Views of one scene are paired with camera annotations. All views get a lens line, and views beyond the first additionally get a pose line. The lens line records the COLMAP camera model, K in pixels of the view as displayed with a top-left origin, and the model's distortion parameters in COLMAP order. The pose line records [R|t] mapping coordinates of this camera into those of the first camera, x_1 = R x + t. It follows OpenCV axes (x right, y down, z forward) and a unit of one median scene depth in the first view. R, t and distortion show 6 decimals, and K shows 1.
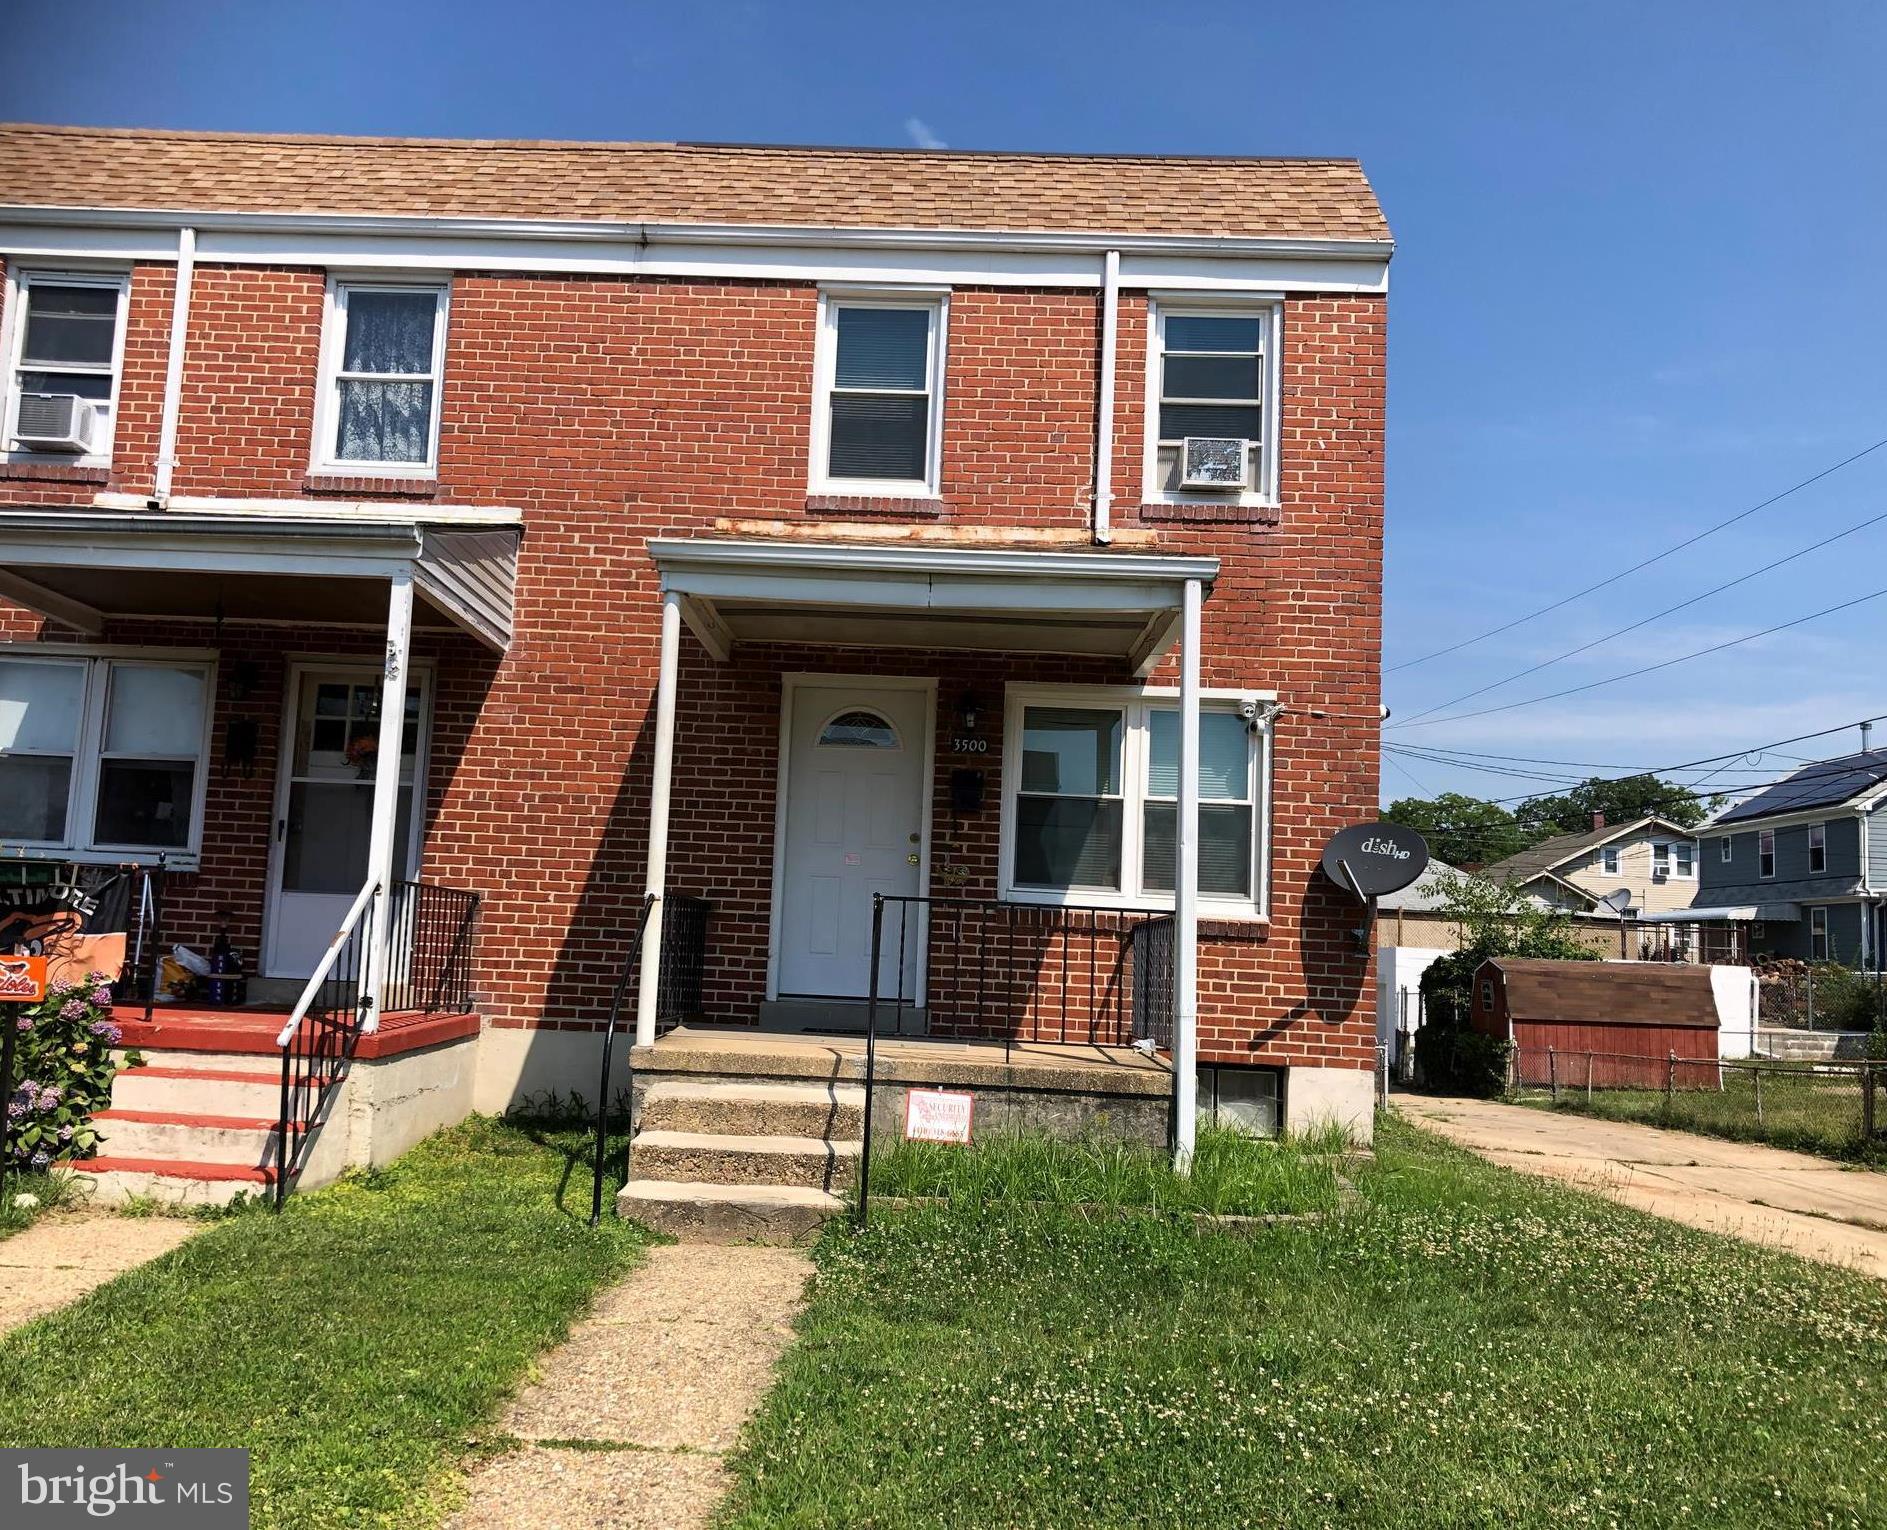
lens RADIAL K [[1530.7, 0, 827.7], [0, 1530.7, 768.1], [0, 0, 1]] dist [0.119600, -0.305304]
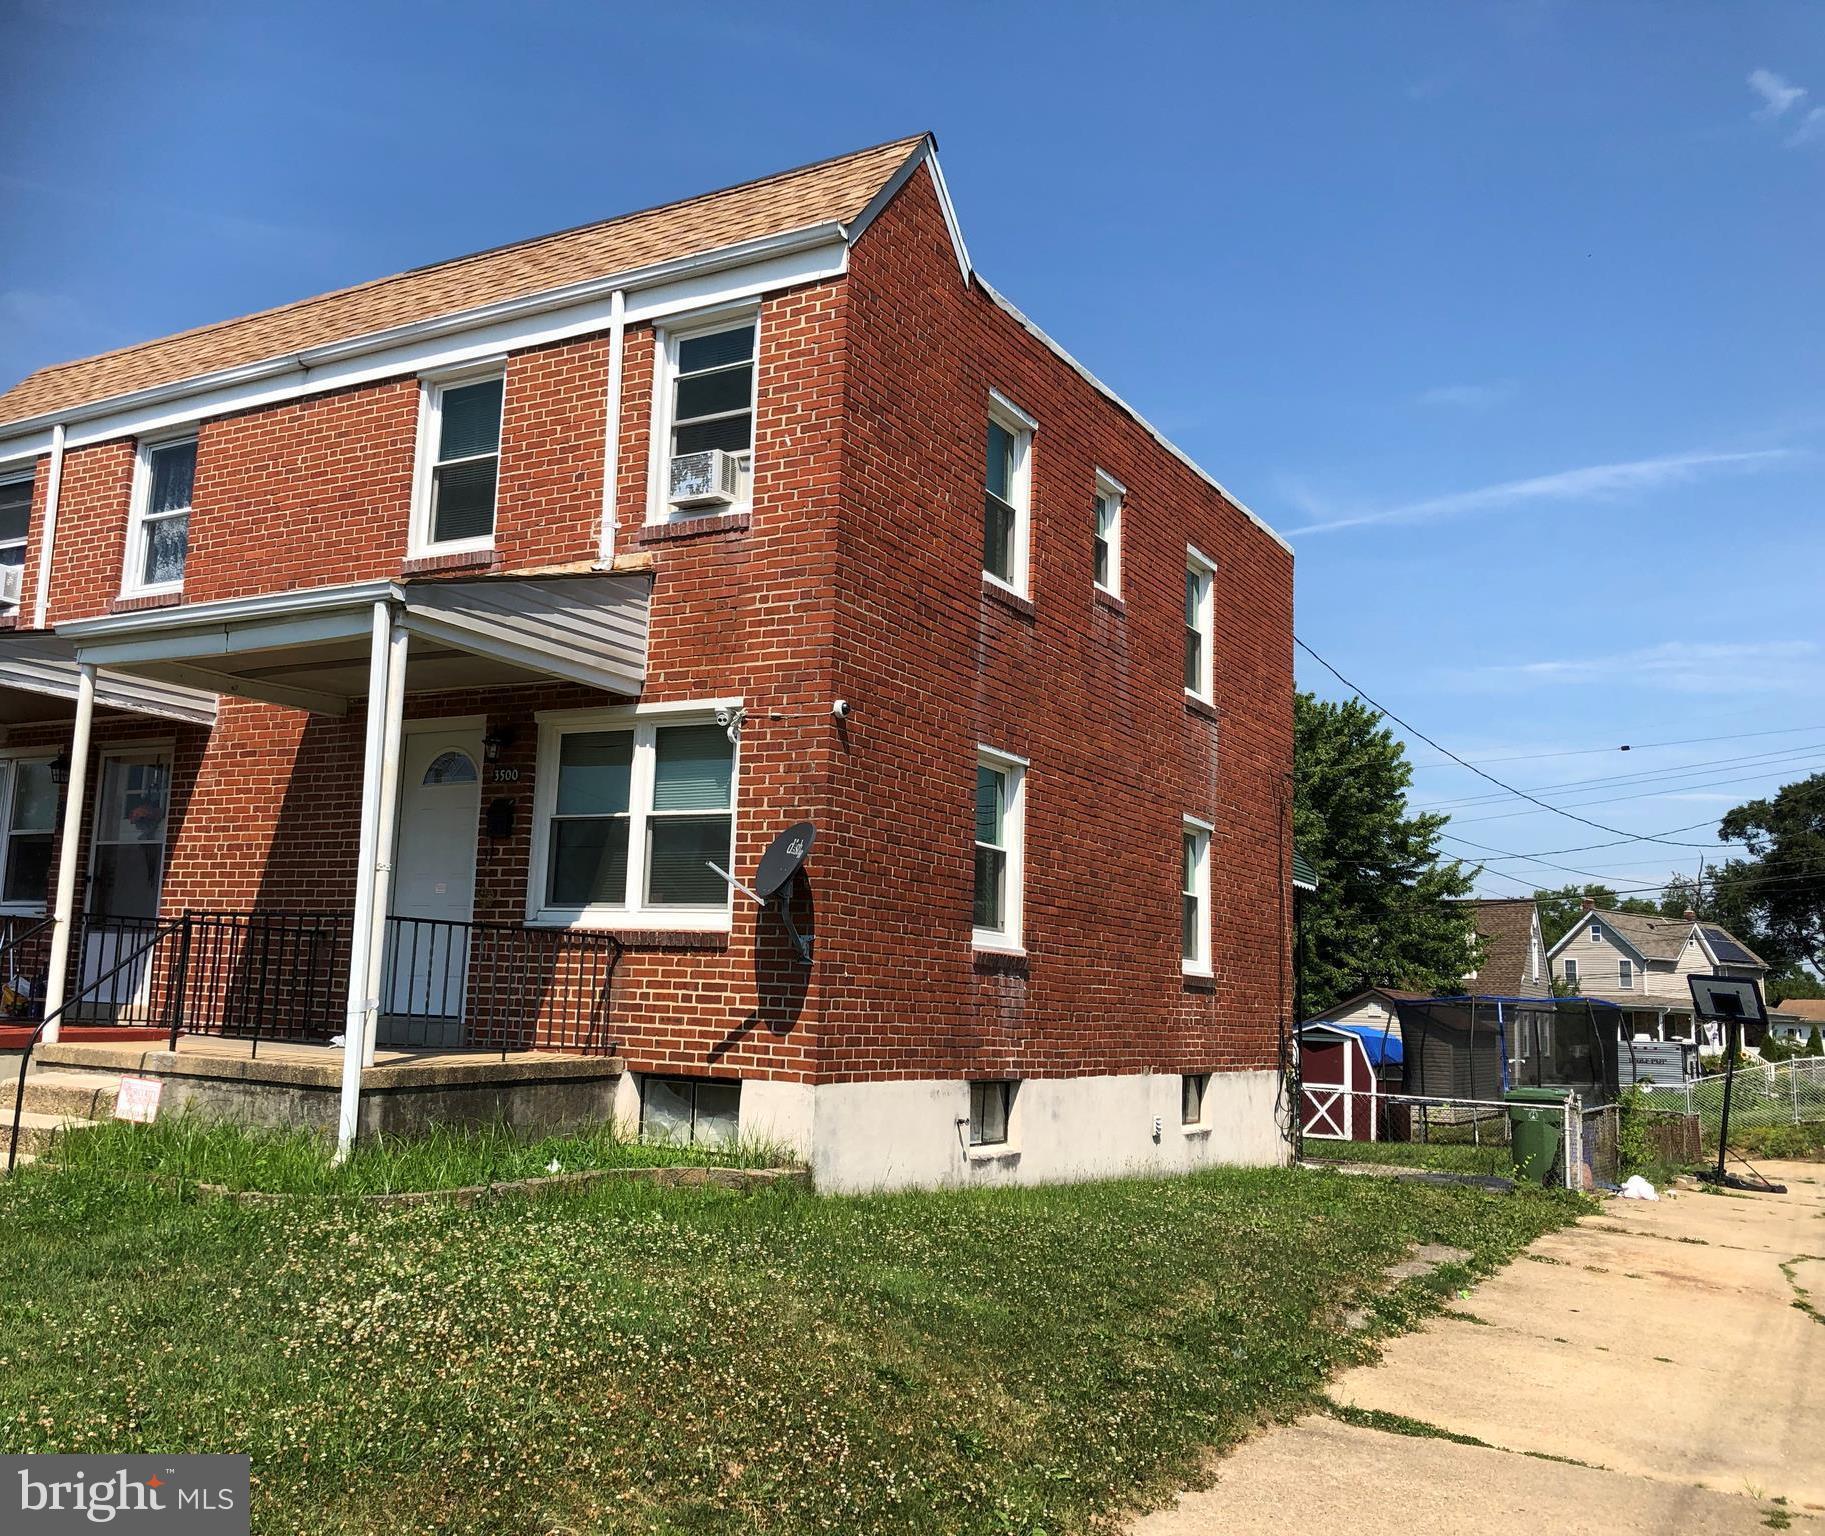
lens RADIAL K [[1577.0, 0, 912.5], [0, 1577.0, 768.0], [0, 0, 1]] dist [0.152128, -0.283461]
pose [[0.880087, -0.078029, -0.468357, 0.851820], [0.053811, 0.996440, -0.064892, 0.066629], [0.471753, 0.031908, 0.881153, 0.160033]]
